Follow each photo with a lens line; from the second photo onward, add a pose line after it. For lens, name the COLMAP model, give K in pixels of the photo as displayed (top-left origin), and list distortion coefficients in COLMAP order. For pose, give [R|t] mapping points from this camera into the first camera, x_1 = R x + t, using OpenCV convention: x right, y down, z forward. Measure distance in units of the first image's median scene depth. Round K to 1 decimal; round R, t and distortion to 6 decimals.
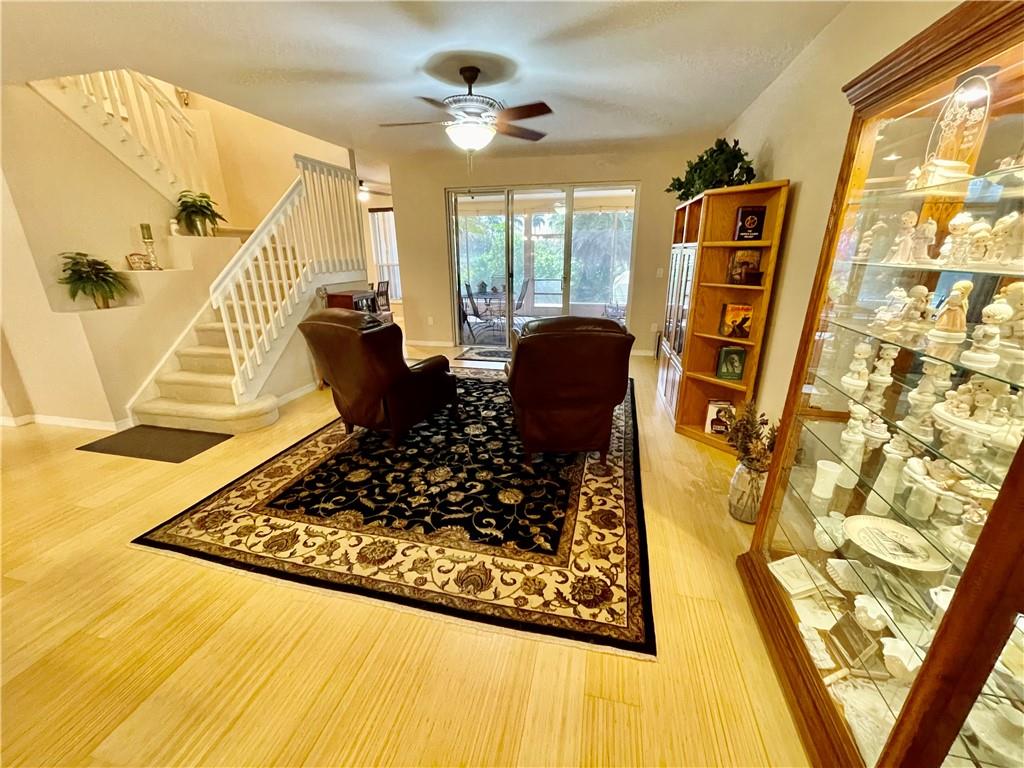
lens RADIAL K [[415.8, 0, 513.4], [0, 415.8, 388.1], [0, 0, 1]] dist [-0.000592, 0.000547]
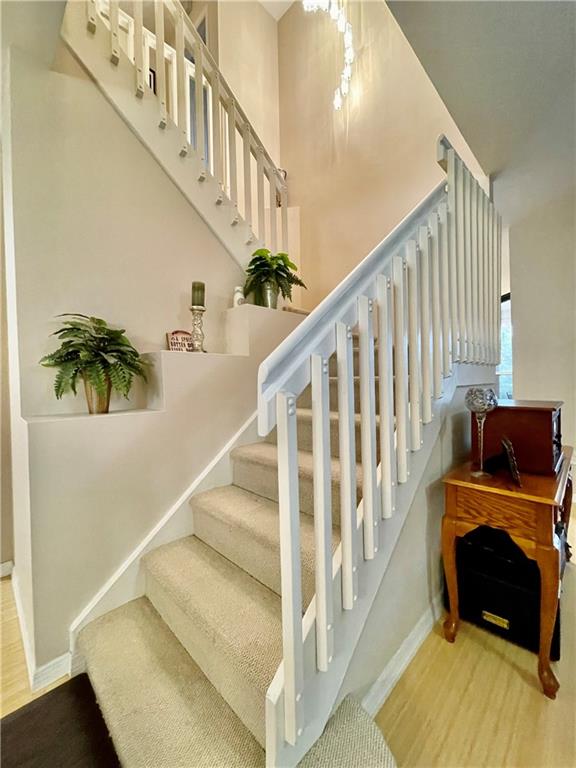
lens RADIAL K [[311.8, 0, 287.2], [0, 311.8, 381.7], [0, 0, 1]] dist [-0.000592, 0.000547]
pose [[0.846478, 0.003365, -0.532413, -0.515835], [-0.160530, 0.955057, -0.249189, -0.155674], [0.507647, 0.296402, 0.808975, 0.721798]]
